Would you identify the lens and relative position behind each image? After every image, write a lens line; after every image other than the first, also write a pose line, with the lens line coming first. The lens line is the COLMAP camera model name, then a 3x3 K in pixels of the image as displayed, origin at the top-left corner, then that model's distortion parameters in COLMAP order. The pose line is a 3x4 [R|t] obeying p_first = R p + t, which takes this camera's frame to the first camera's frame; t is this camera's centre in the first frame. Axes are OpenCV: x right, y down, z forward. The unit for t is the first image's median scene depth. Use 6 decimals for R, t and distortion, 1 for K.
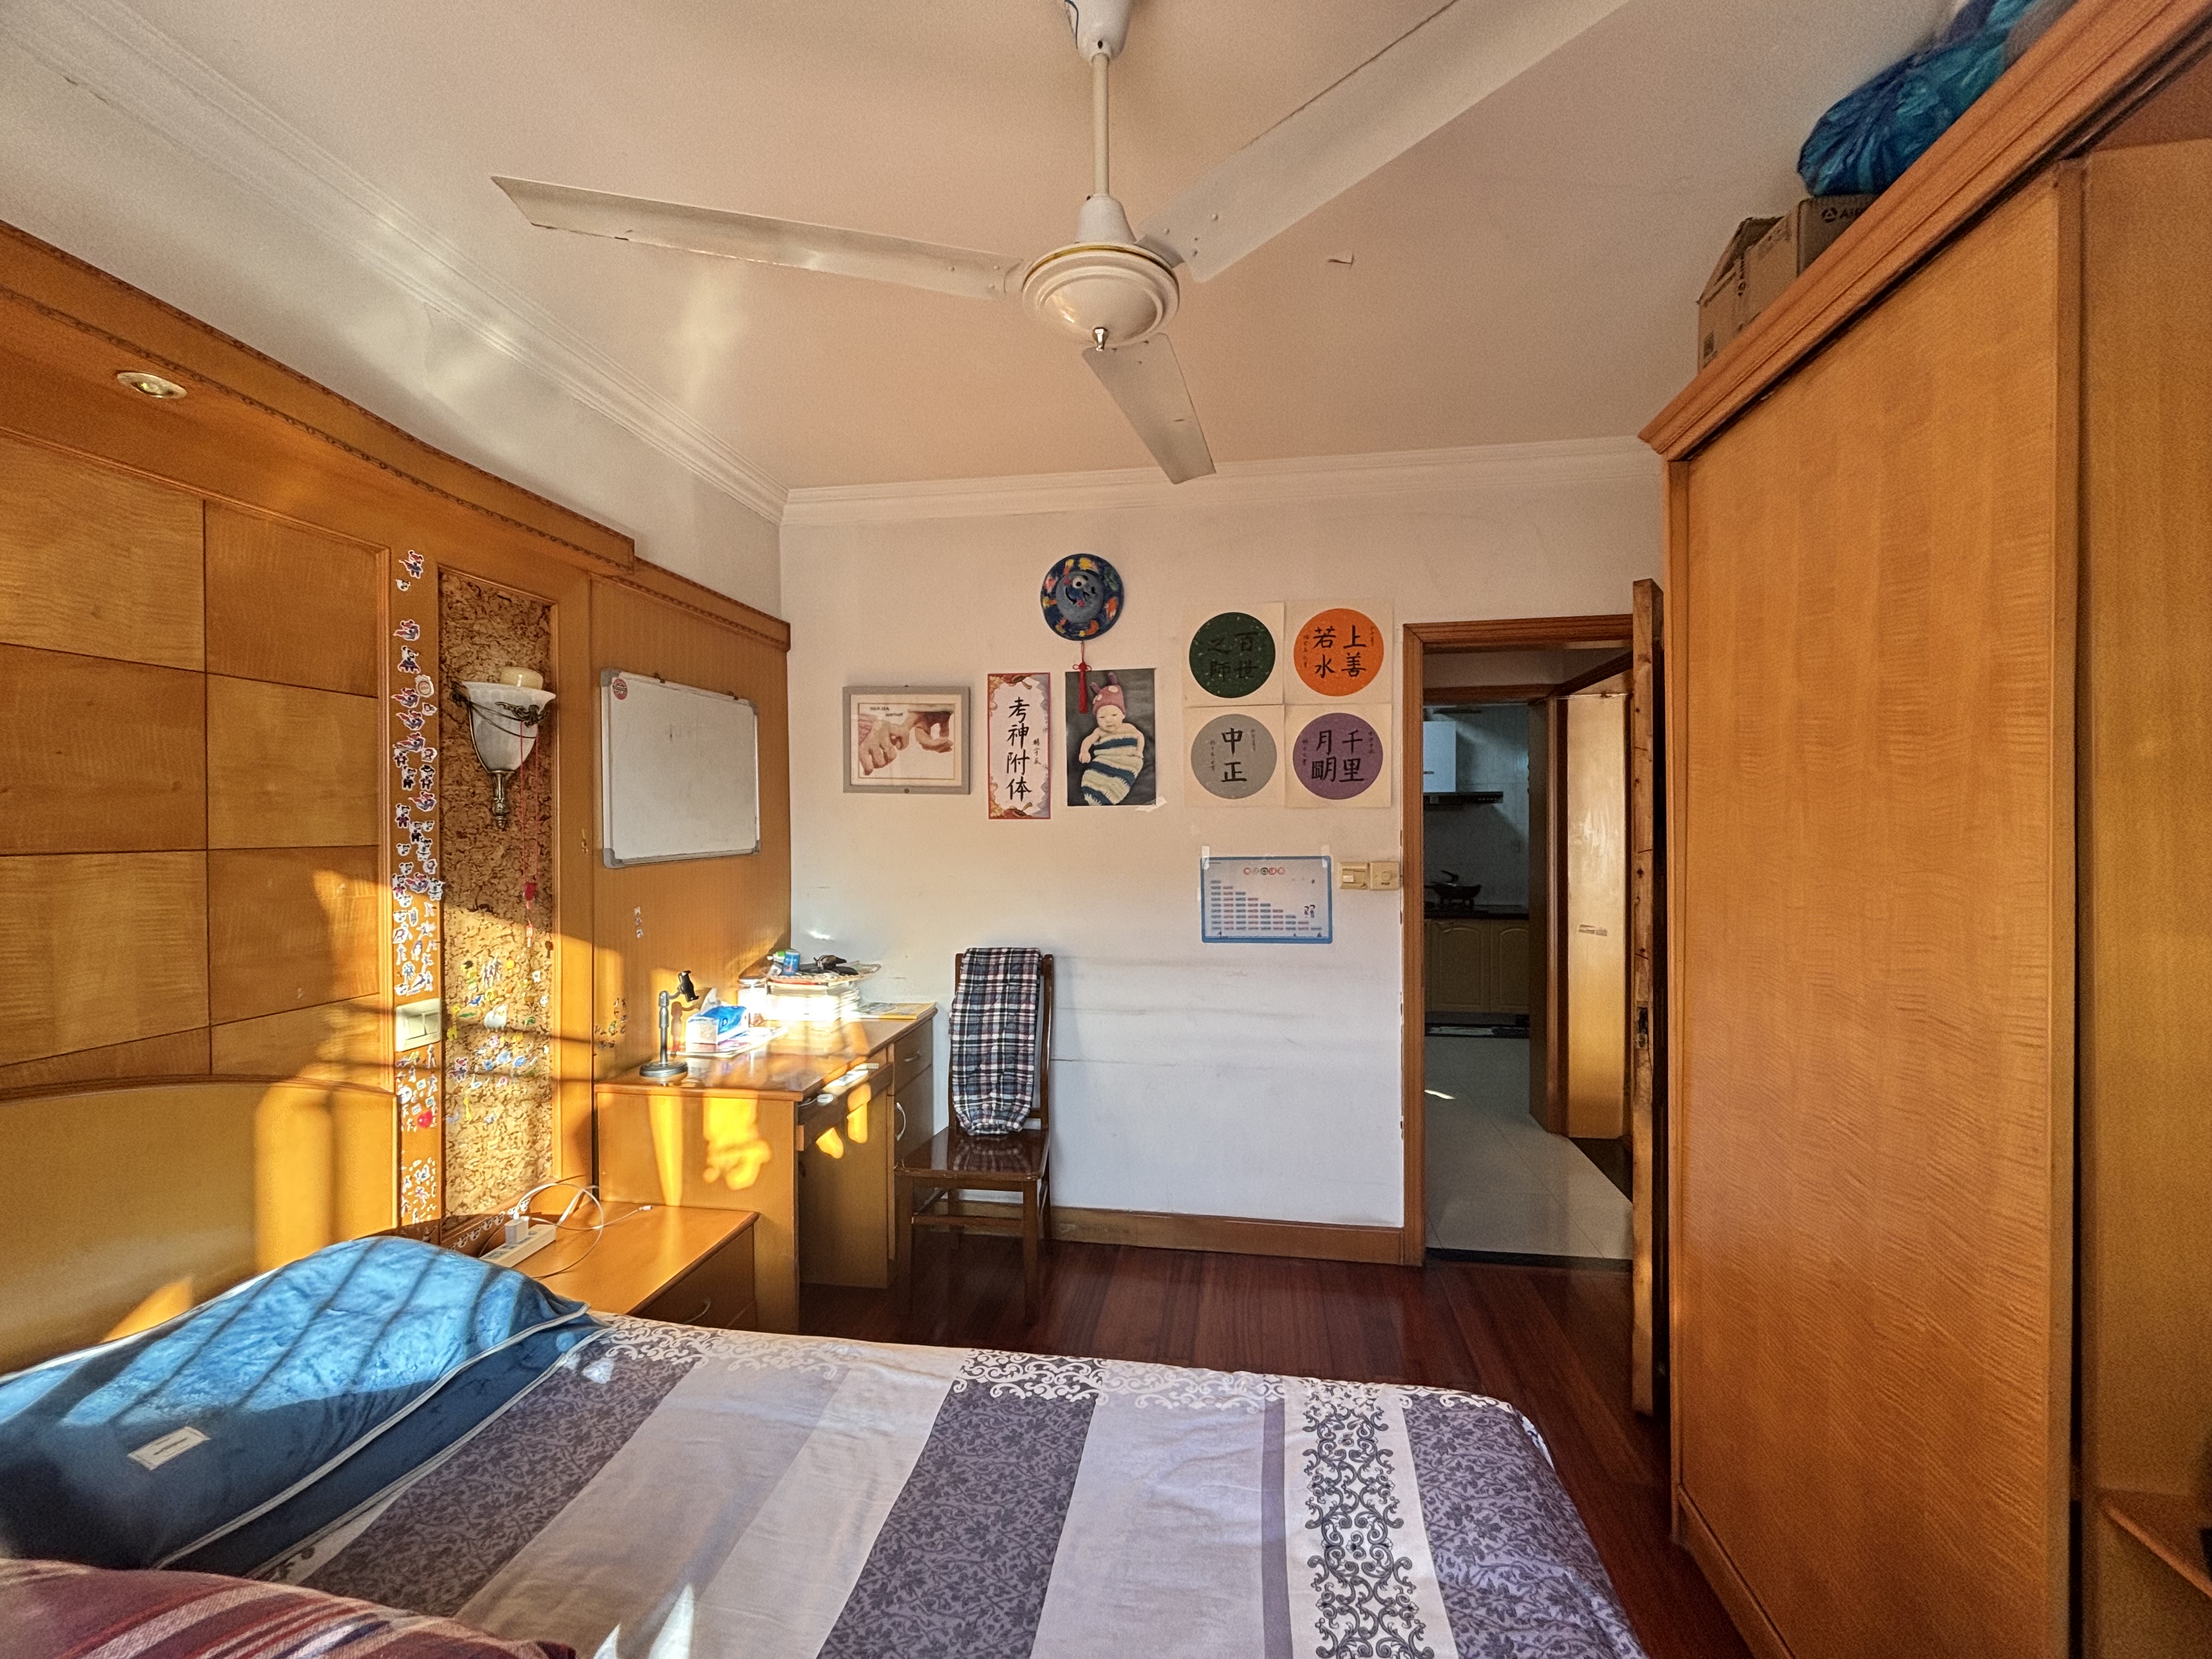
lens RADIAL K [[896.8, 0, 1106.0], [0, 896.8, 829.5], [0, 0, 1]] dist [-0.008668, -0.000584]
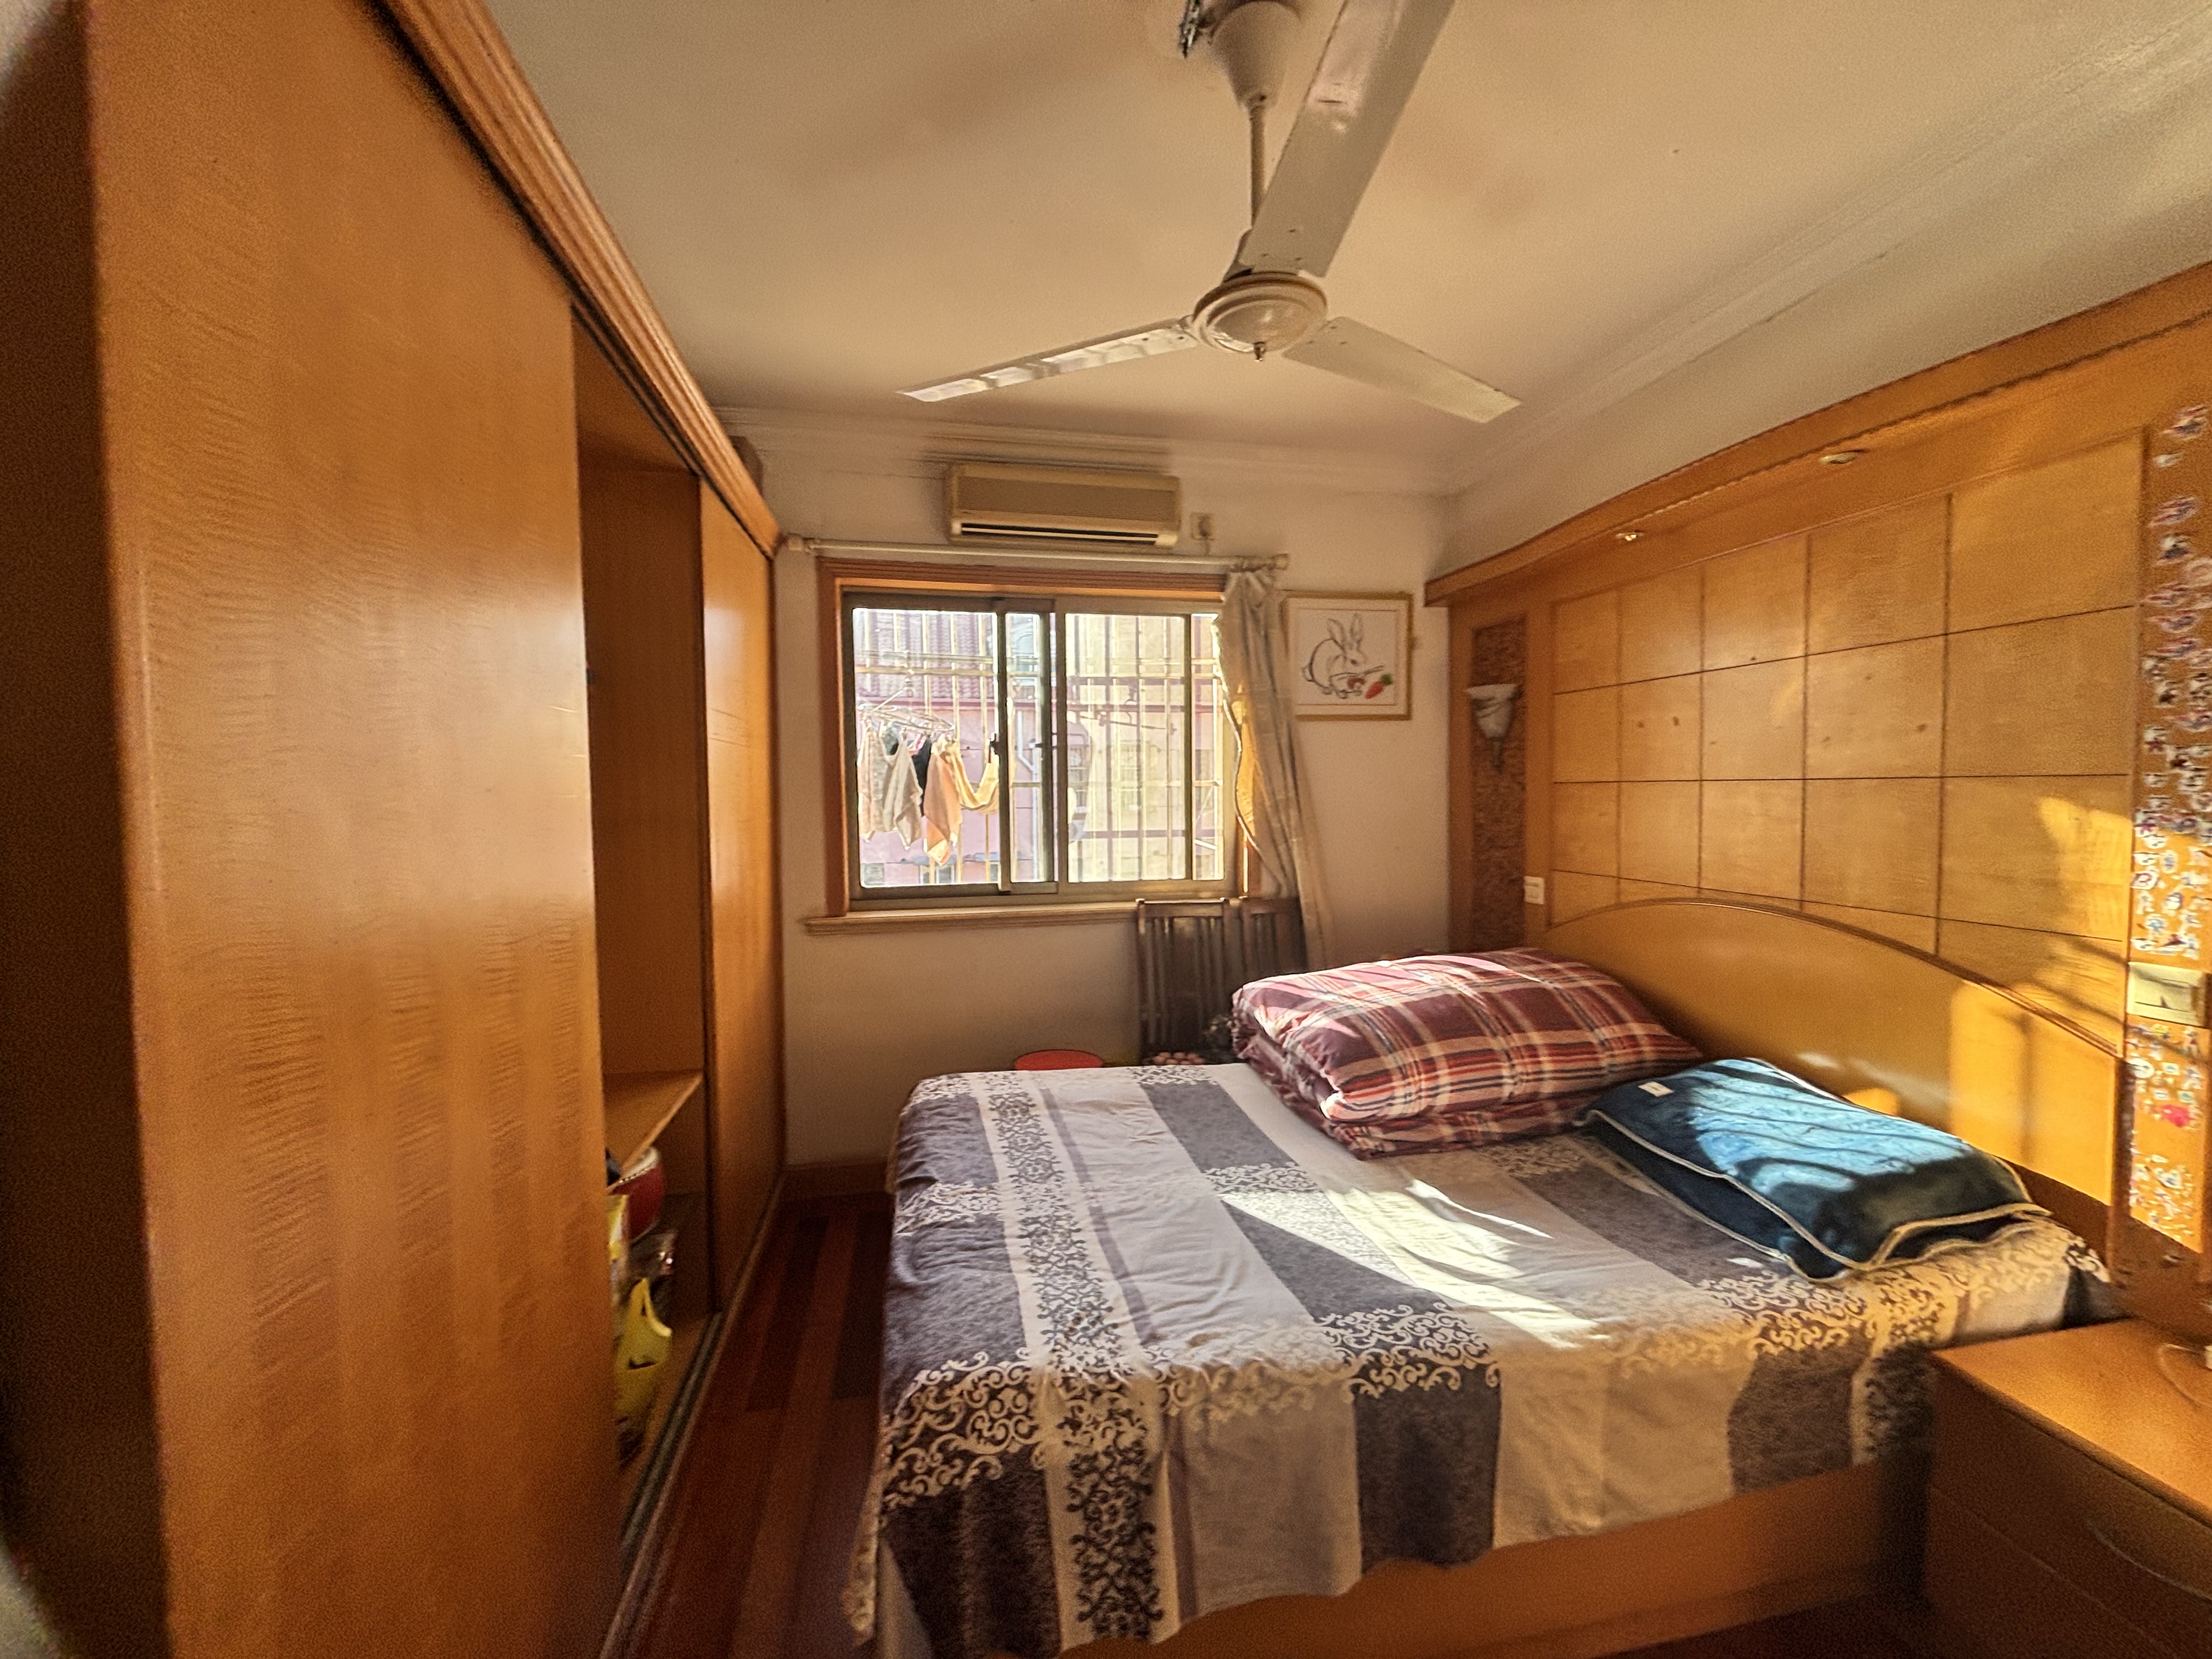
lens RADIAL K [[900.5, 0, 1100.1], [0, 900.5, 824.4], [0, 0, 1]] dist [-0.001547, -0.003824]
pose [[-0.940006, 0.028327, -0.339979, 0.450785], [0.012170, 0.998697, 0.049564, 0.011452], [0.340940, 0.042453, -0.939126, 1.511033]]
